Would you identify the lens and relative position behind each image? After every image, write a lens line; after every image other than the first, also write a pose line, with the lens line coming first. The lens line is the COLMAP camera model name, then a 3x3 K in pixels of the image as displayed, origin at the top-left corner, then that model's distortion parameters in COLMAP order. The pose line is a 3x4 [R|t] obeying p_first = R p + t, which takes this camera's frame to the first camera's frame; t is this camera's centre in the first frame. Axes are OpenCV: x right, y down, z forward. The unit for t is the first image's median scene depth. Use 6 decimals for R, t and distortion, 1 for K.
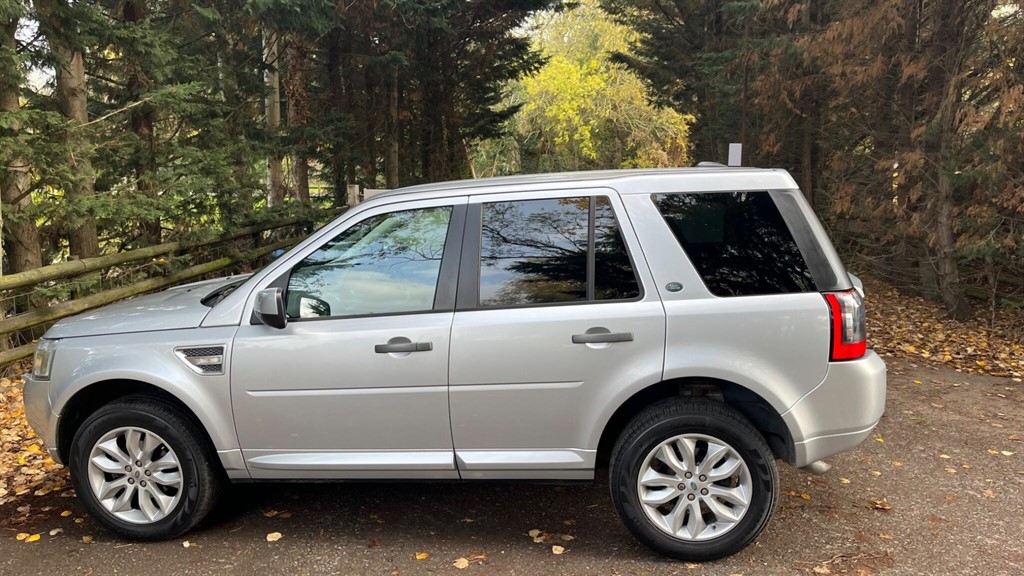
lens RADIAL K [[777.1, 0, 514.3], [0, 777.1, 301.1], [0, 0, 1]] dist [0.065593, -0.097833]
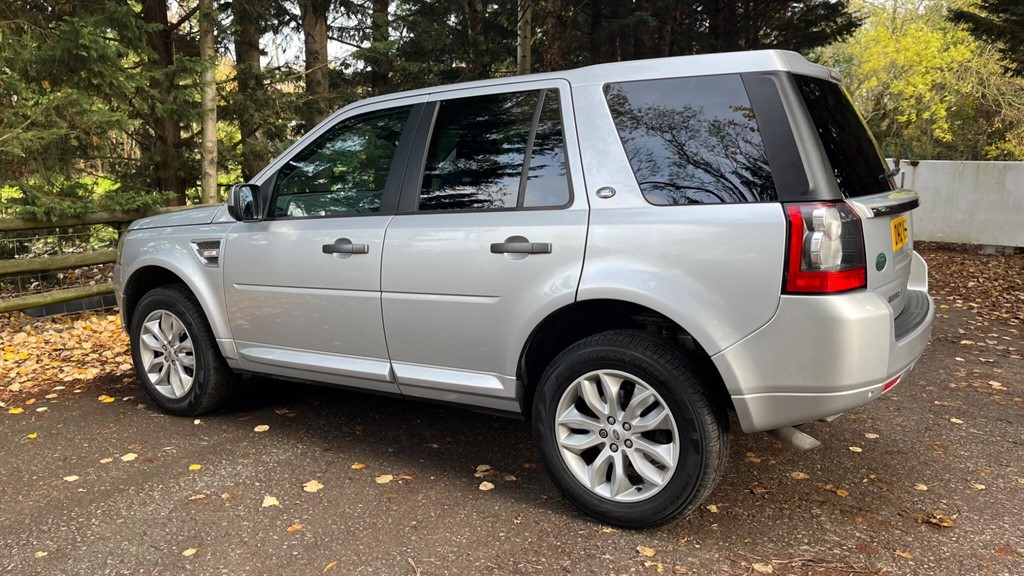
lens RADIAL K [[777.1, 0, 509.0], [0, 777.1, 302.0], [0, 0, 1]] dist [0.065593, -0.097833]
pose [[0.905562, 0.086316, -0.415340, 0.446416], [-0.081577, 0.996240, 0.029178, 0.079048], [0.416297, 0.007460, 0.909198, 0.192720]]
